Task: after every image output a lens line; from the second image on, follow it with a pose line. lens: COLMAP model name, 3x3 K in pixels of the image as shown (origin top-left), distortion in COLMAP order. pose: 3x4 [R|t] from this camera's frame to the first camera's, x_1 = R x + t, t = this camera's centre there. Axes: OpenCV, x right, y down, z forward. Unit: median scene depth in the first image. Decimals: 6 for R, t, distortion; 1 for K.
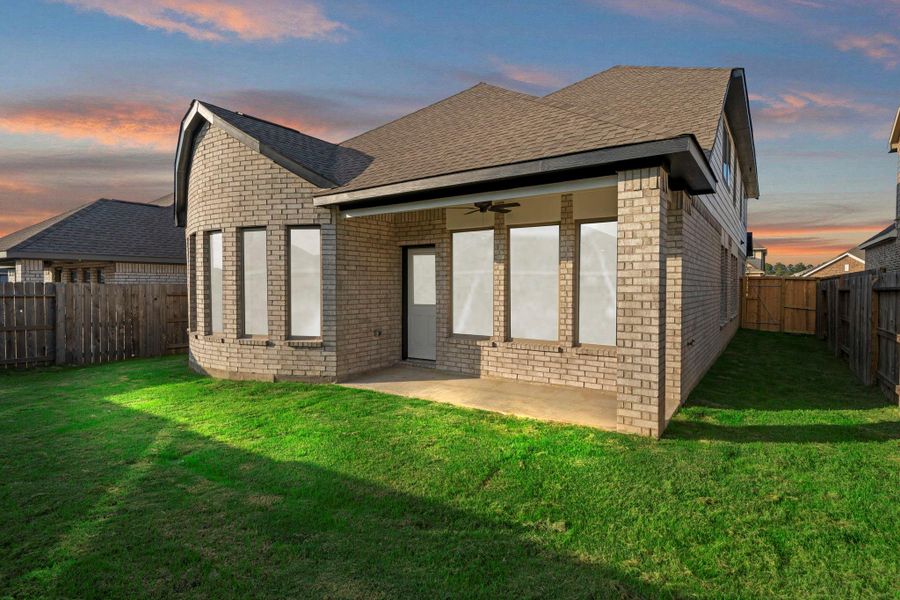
lens RADIAL K [[469.1, 0, 459.0], [0, 469.1, 296.2], [0, 0, 1]] dist [0.003539, 0.000453]
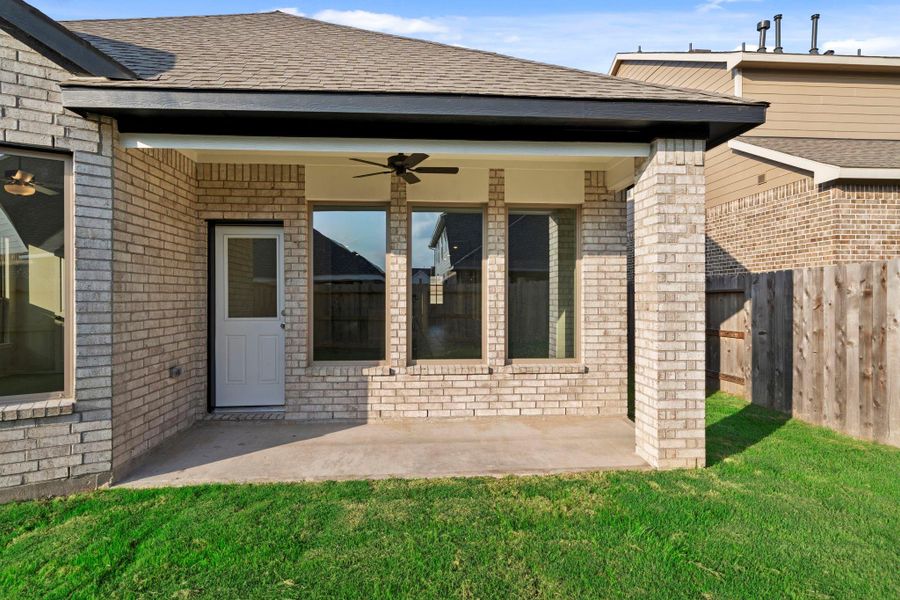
lens RADIAL K [[469.1, 0, 446.1], [0, 469.1, 296.6], [0, 0, 1]] dist [0.003539, 0.000453]
pose [[0.790597, -0.001944, 0.612334, -0.286781], [0.015950, 0.999721, -0.017421, 0.005844], [-0.612129, 0.023540, 0.790407, 0.404714]]
